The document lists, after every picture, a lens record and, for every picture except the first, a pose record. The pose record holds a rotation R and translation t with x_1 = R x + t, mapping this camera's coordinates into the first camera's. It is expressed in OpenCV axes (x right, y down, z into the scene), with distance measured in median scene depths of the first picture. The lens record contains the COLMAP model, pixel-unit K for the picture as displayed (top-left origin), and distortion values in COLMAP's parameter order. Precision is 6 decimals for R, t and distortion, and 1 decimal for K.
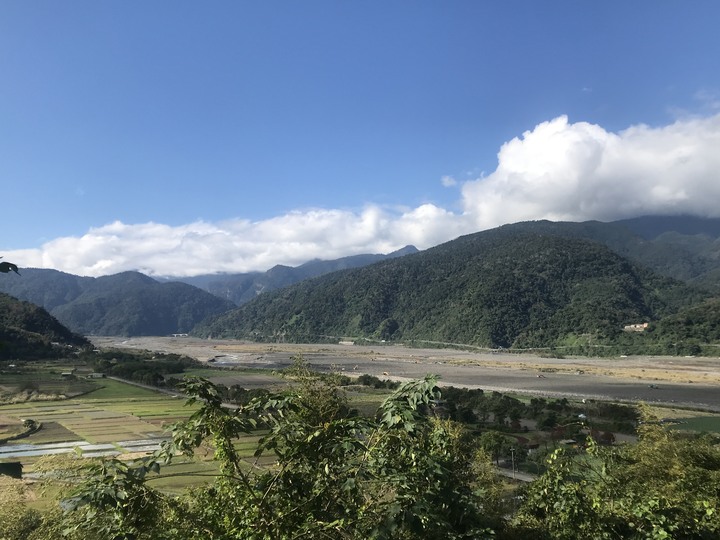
lens RADIAL K [[710.4, 0, 360.5], [0, 710.4, 269.6], [0, 0, 1]] dist [-0.005153, 0.000000]
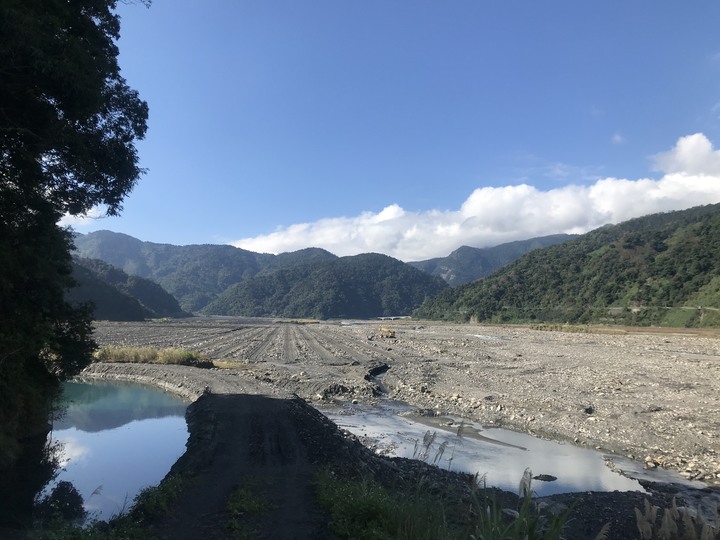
lens RADIAL K [[564.8, 0, 359.9], [0, 564.8, 271.5], [0, 0, 1]] dist [0.006955, -0.024016]
pose [[0.978843, -0.012275, -0.204245, -0.137085], [0.011749, 0.999924, -0.003788, 0.038341], [0.204276, 0.001309, 0.978912, 0.359019]]
